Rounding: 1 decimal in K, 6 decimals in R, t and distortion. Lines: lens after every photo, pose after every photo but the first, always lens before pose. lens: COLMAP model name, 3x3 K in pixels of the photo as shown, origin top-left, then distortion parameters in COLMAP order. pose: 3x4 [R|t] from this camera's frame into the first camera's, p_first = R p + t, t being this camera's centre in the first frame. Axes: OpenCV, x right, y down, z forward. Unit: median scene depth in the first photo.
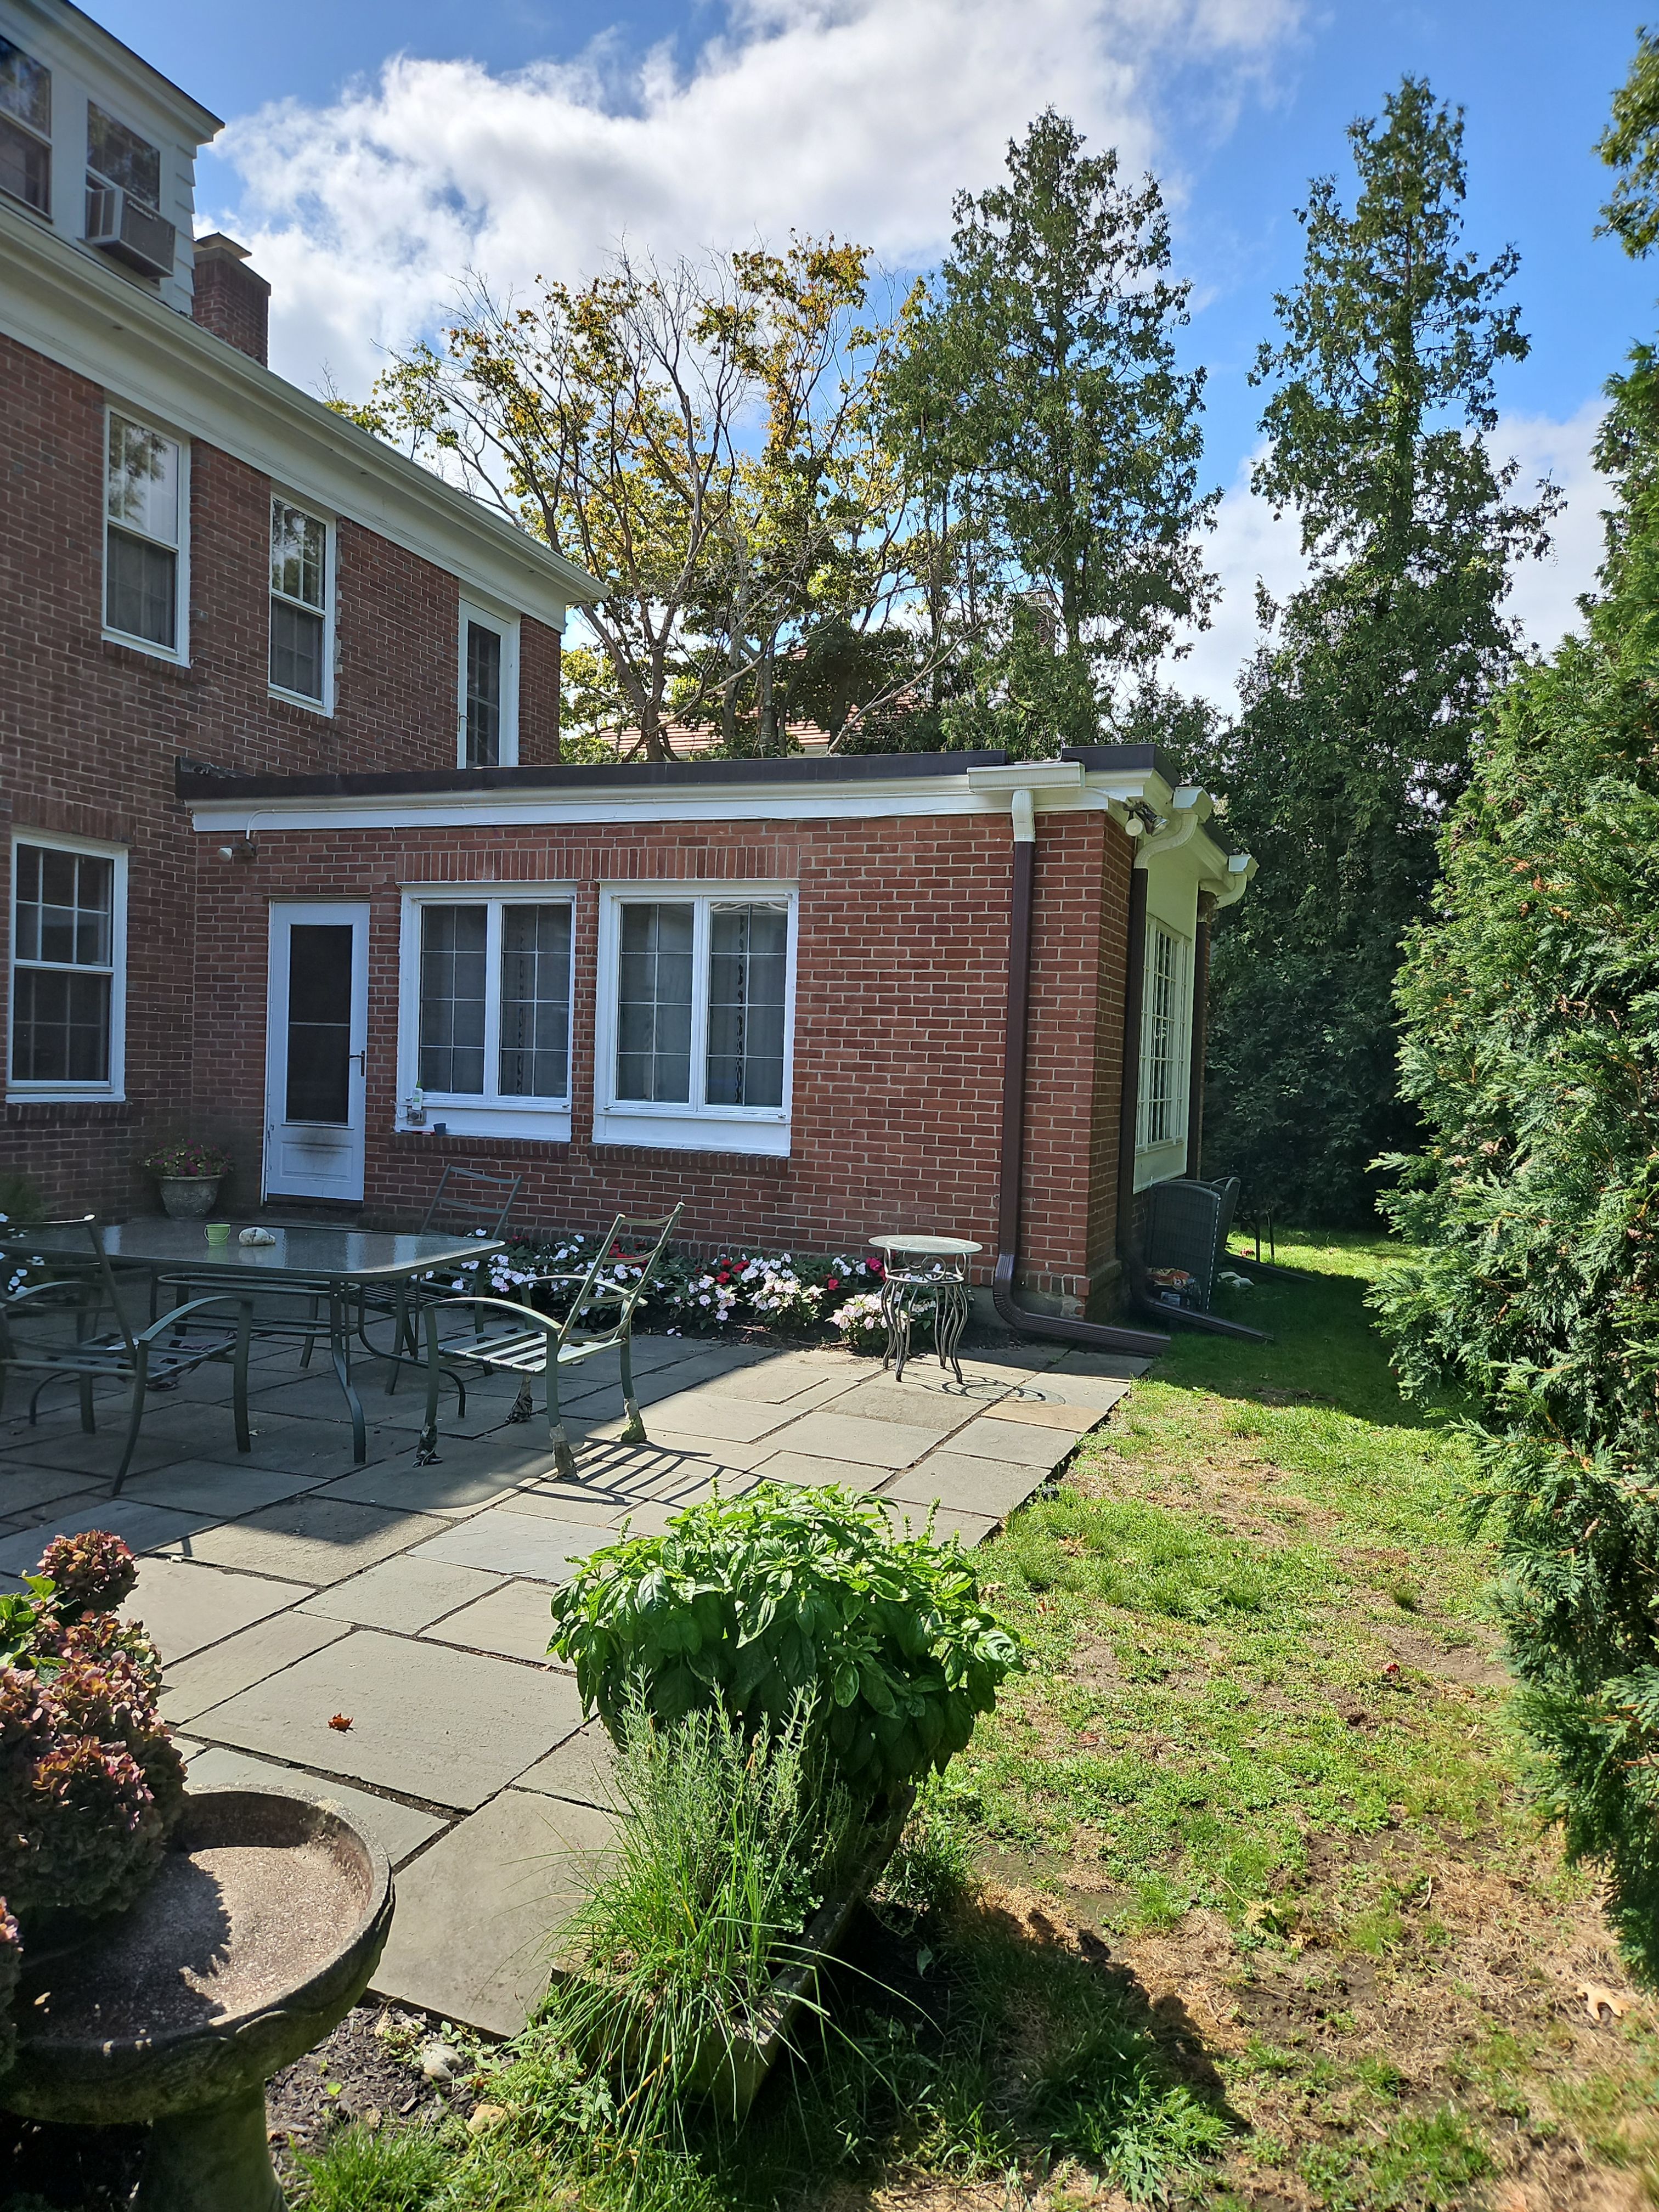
lens RADIAL K [[1492.2, 0, 834.9], [0, 1492.2, 1101.6], [0, 0, 1]] dist [0.069727, -0.062730]
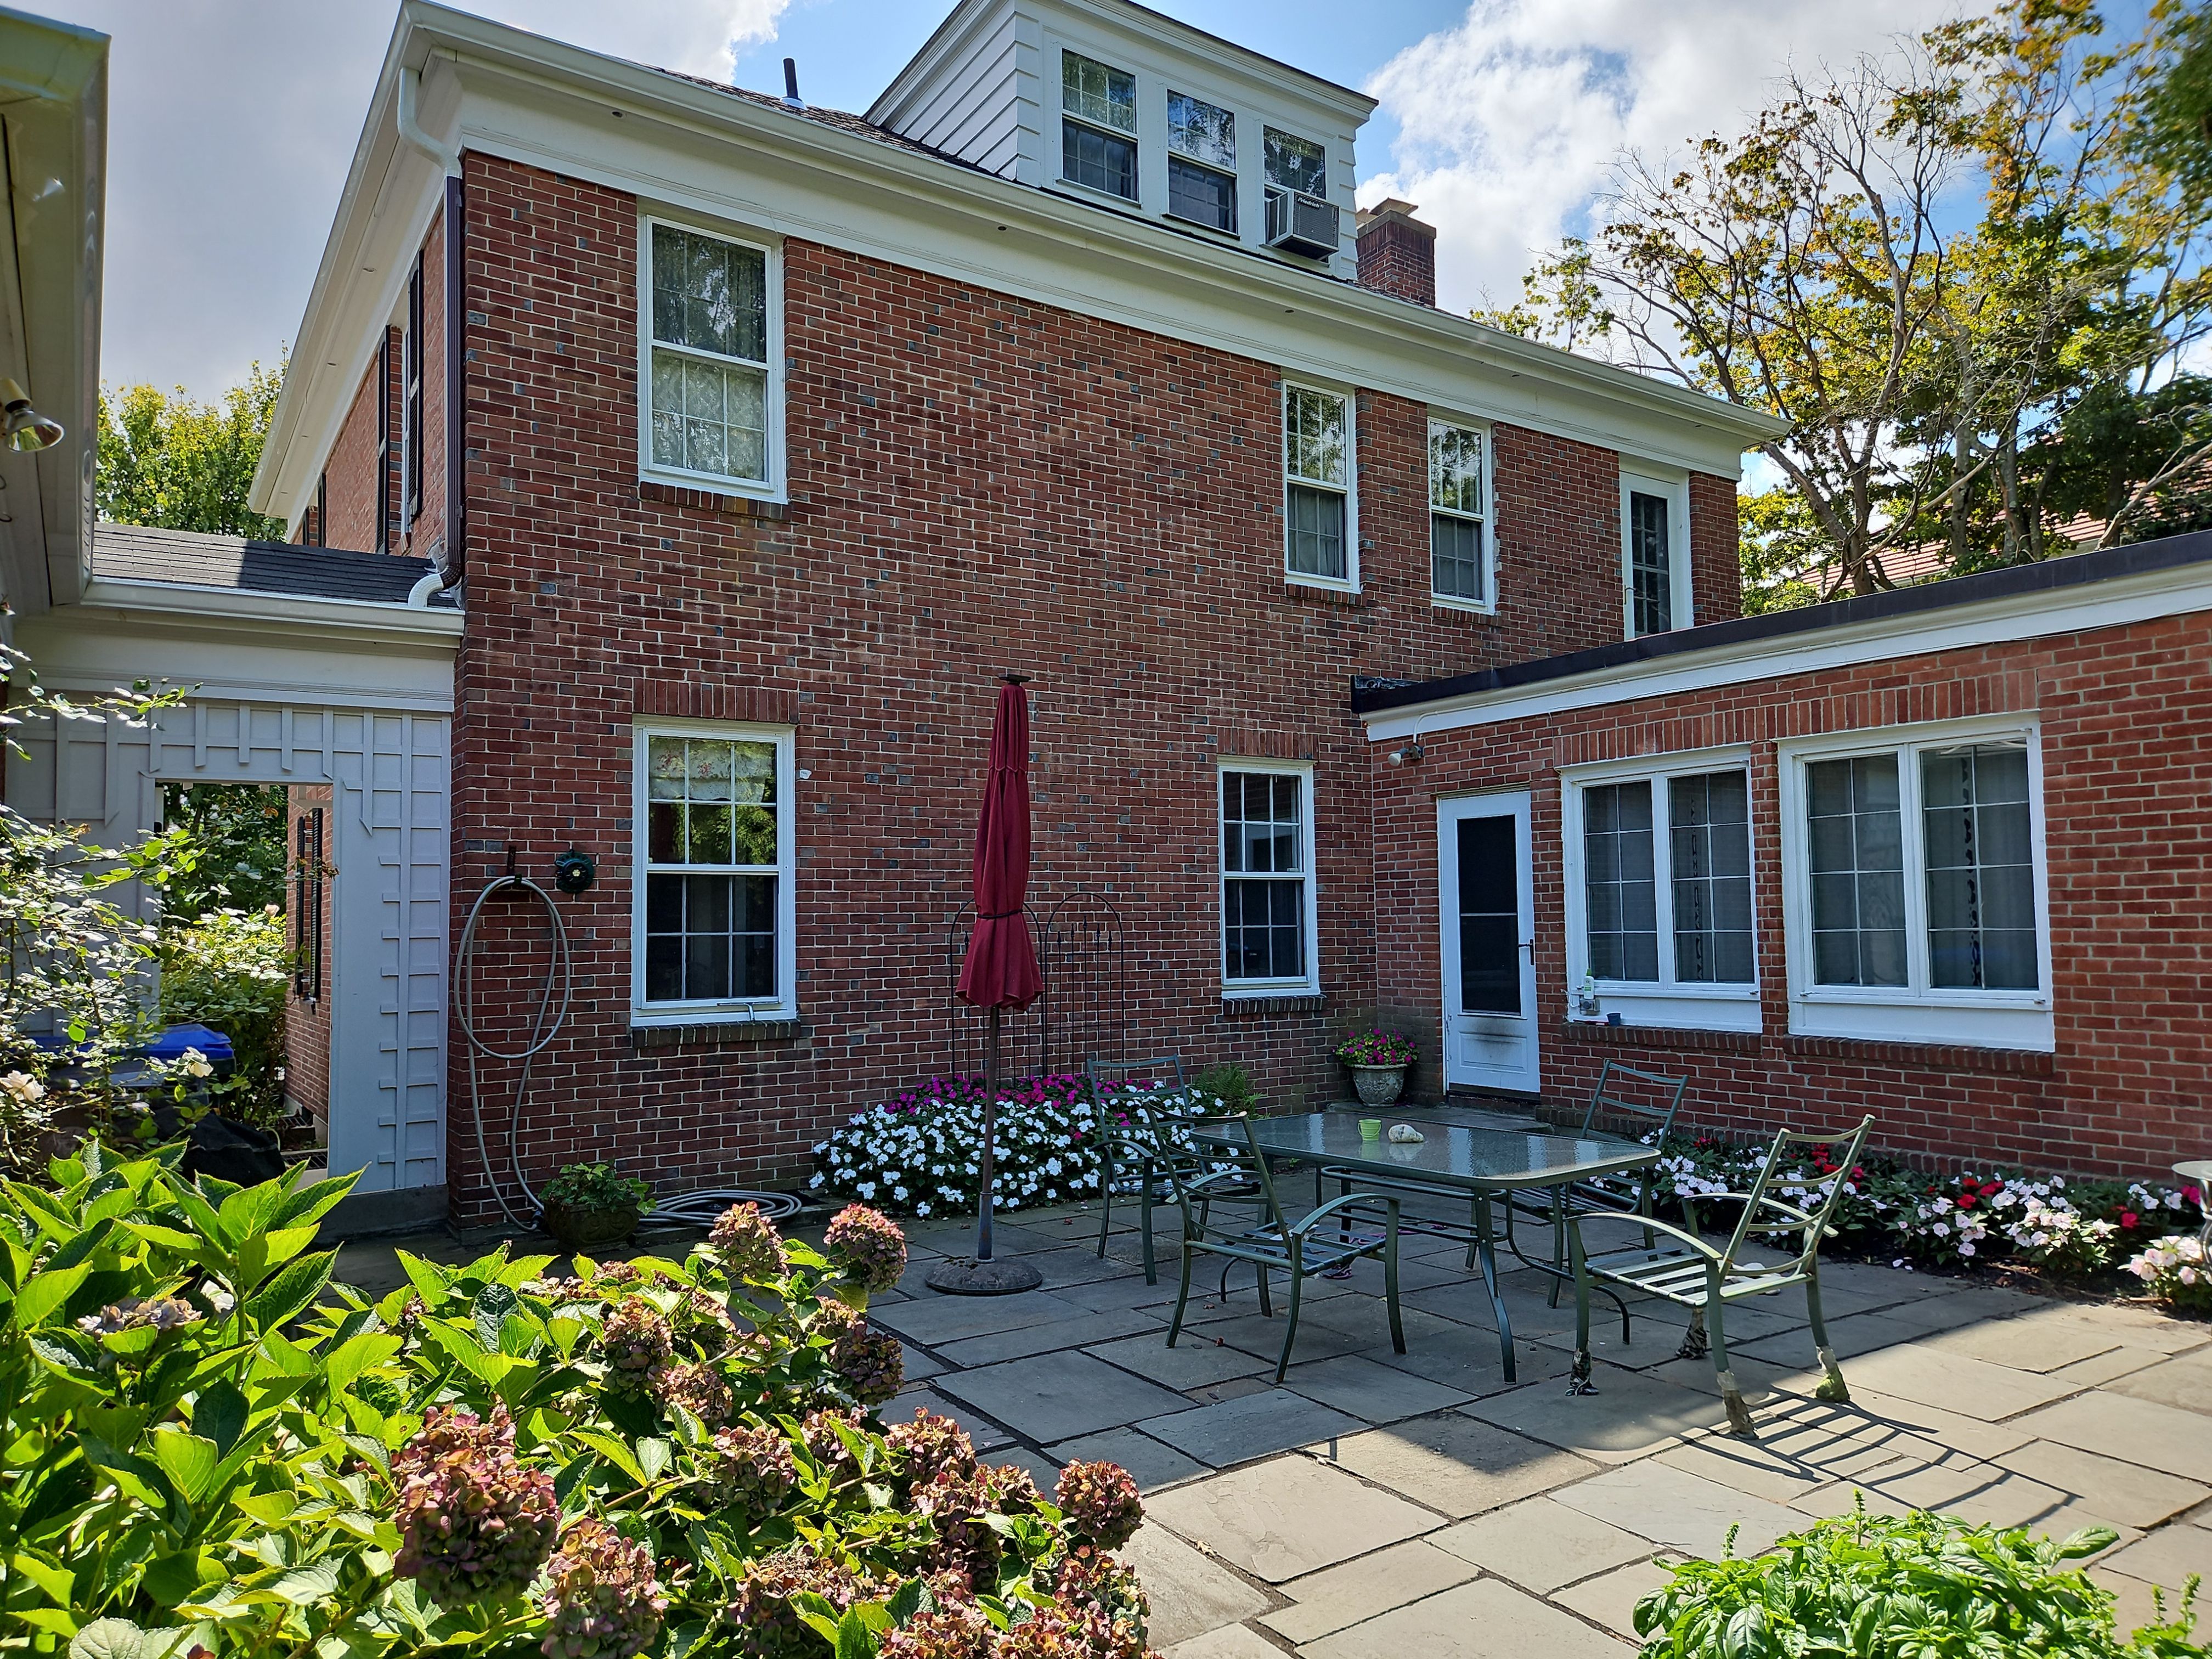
lens RADIAL K [[1492.2, 0, 1092.7], [0, 1492.2, 850.1], [0, 0, 1]] dist [0.069727, -0.062730]
pose [[0.814235, -0.075530, -0.575601, 0.024318], [0.025379, 0.995184, -0.094687, -0.006260], [0.579981, 0.062490, 0.812230, 0.027852]]
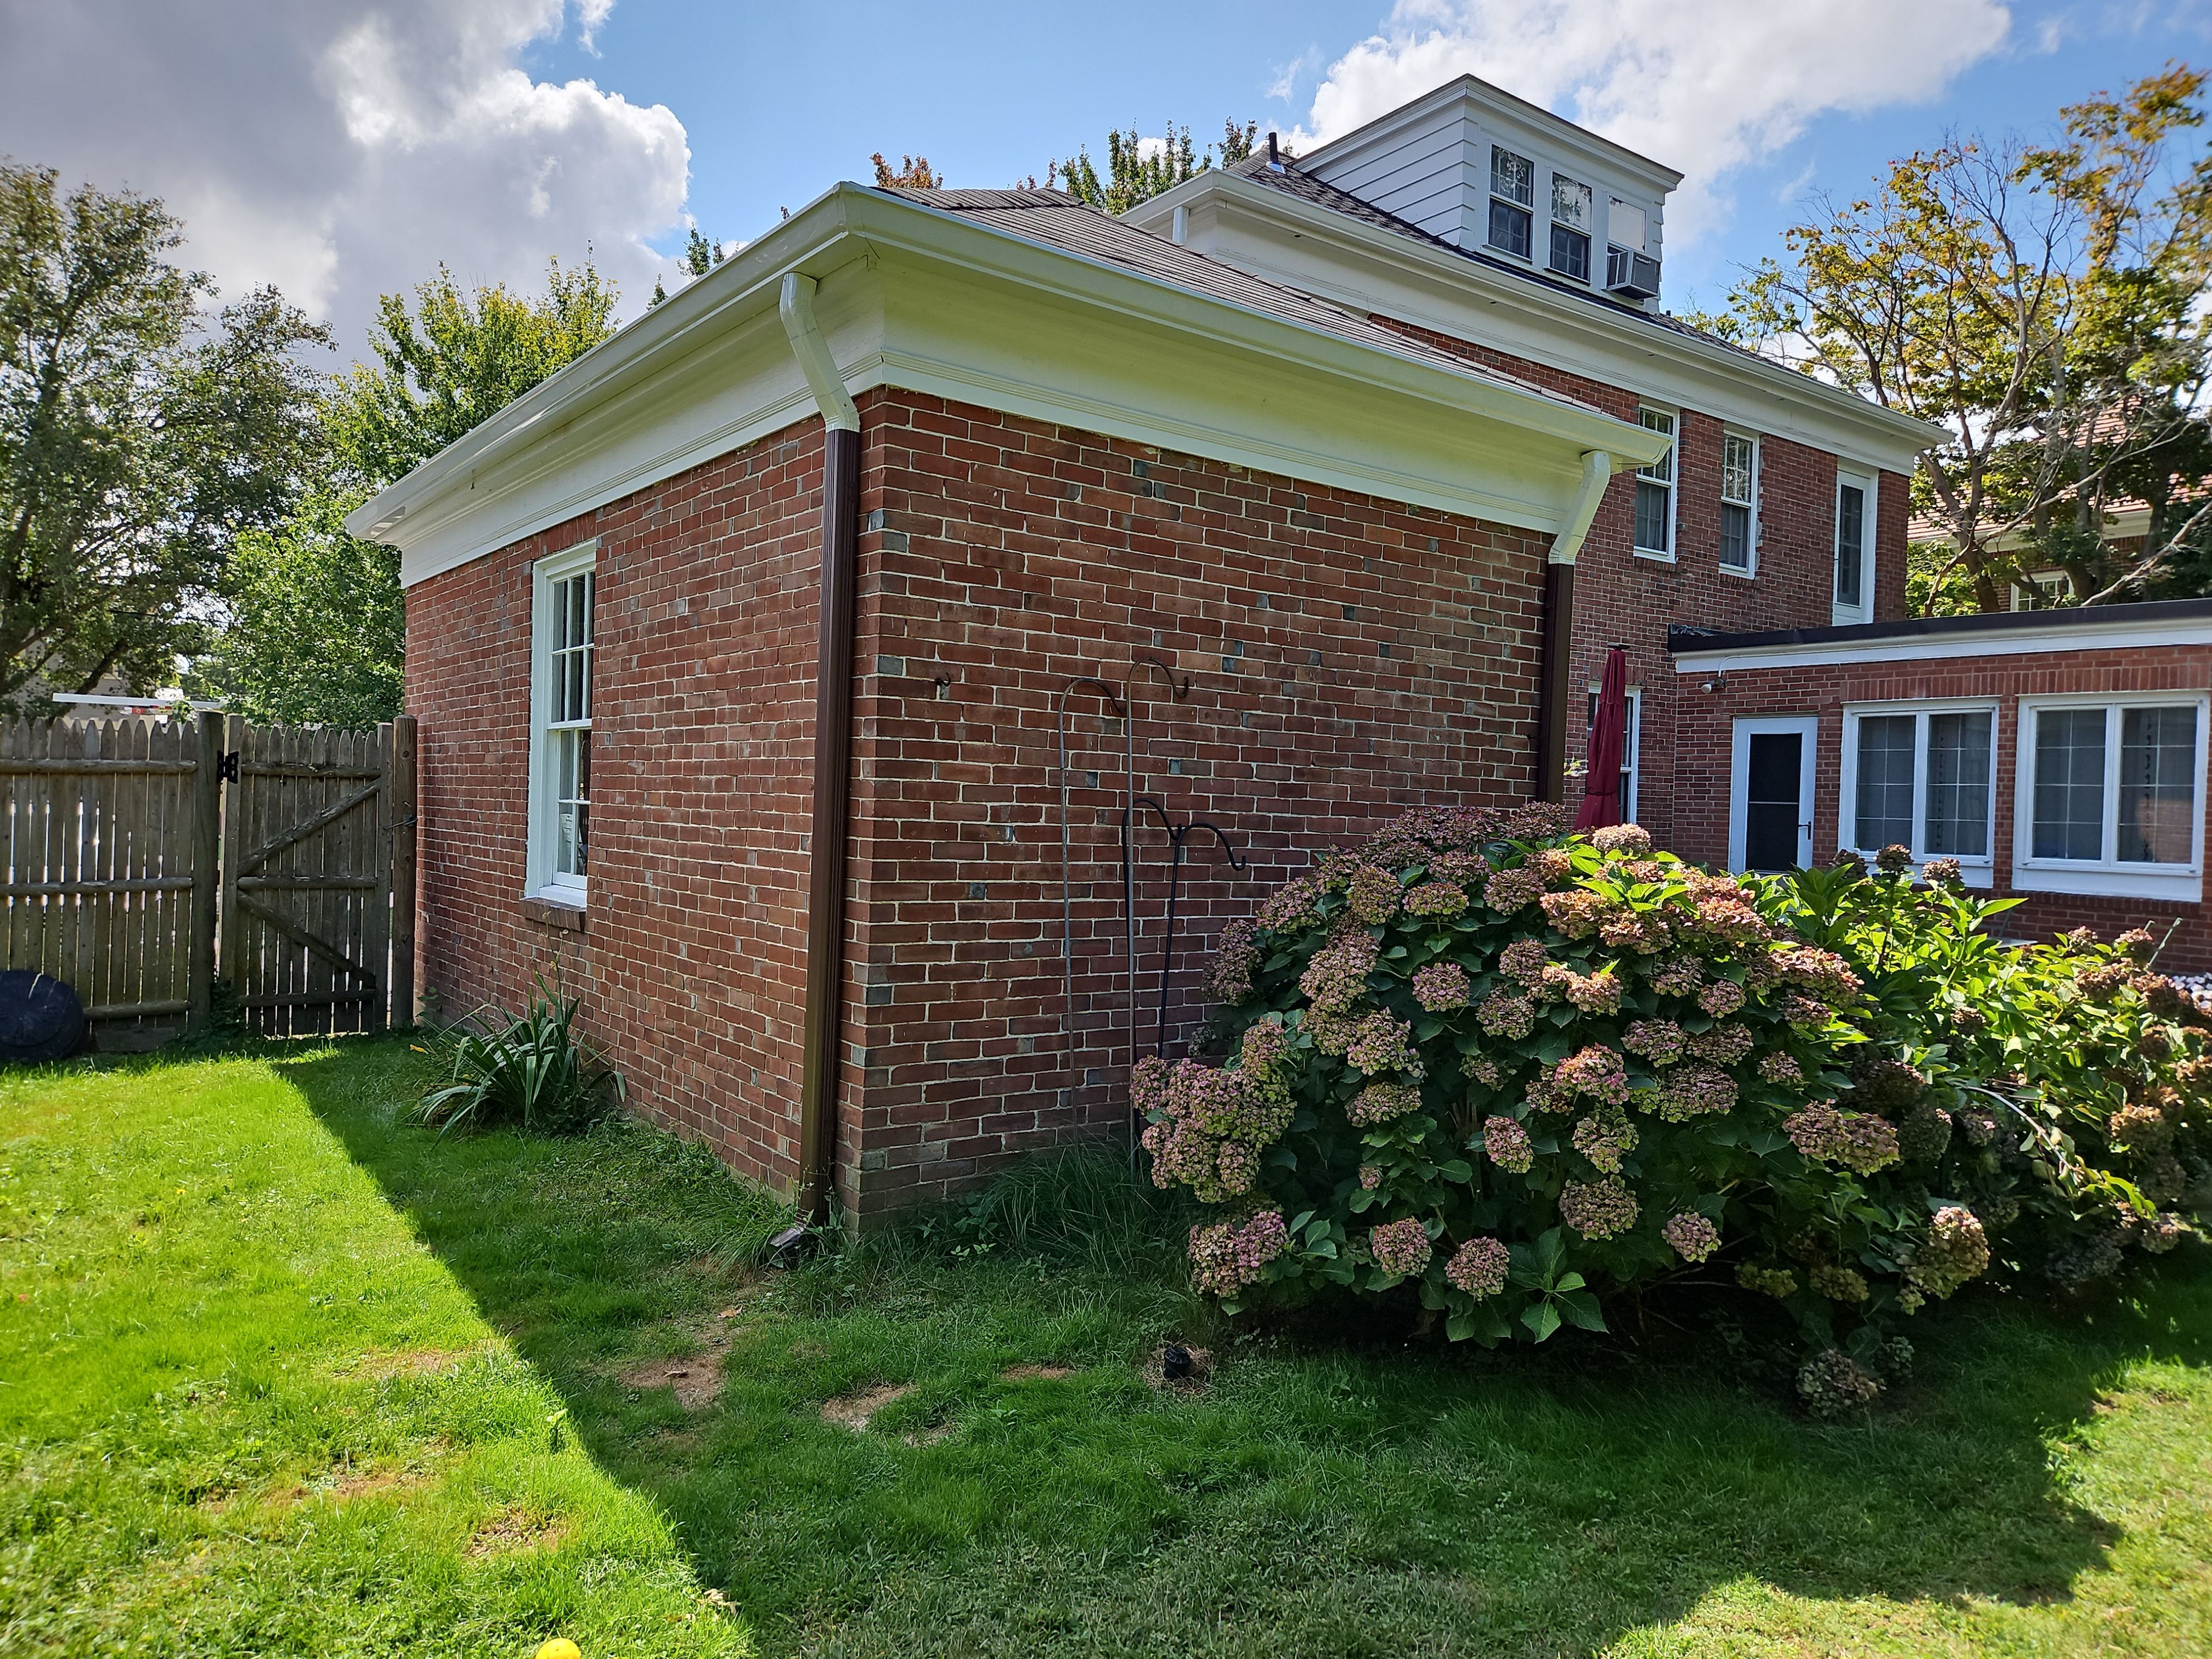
lens RADIAL K [[1492.2, 0, 1101.6], [0, 1492.2, 828.6], [0, 0, 1]] dist [0.069727, -0.062730]
pose [[0.843877, 0.000779, -0.536536, -0.117145], [-0.015269, 0.999629, -0.022565, 0.016031], [0.536319, 0.027234, 0.843576, -0.579637]]
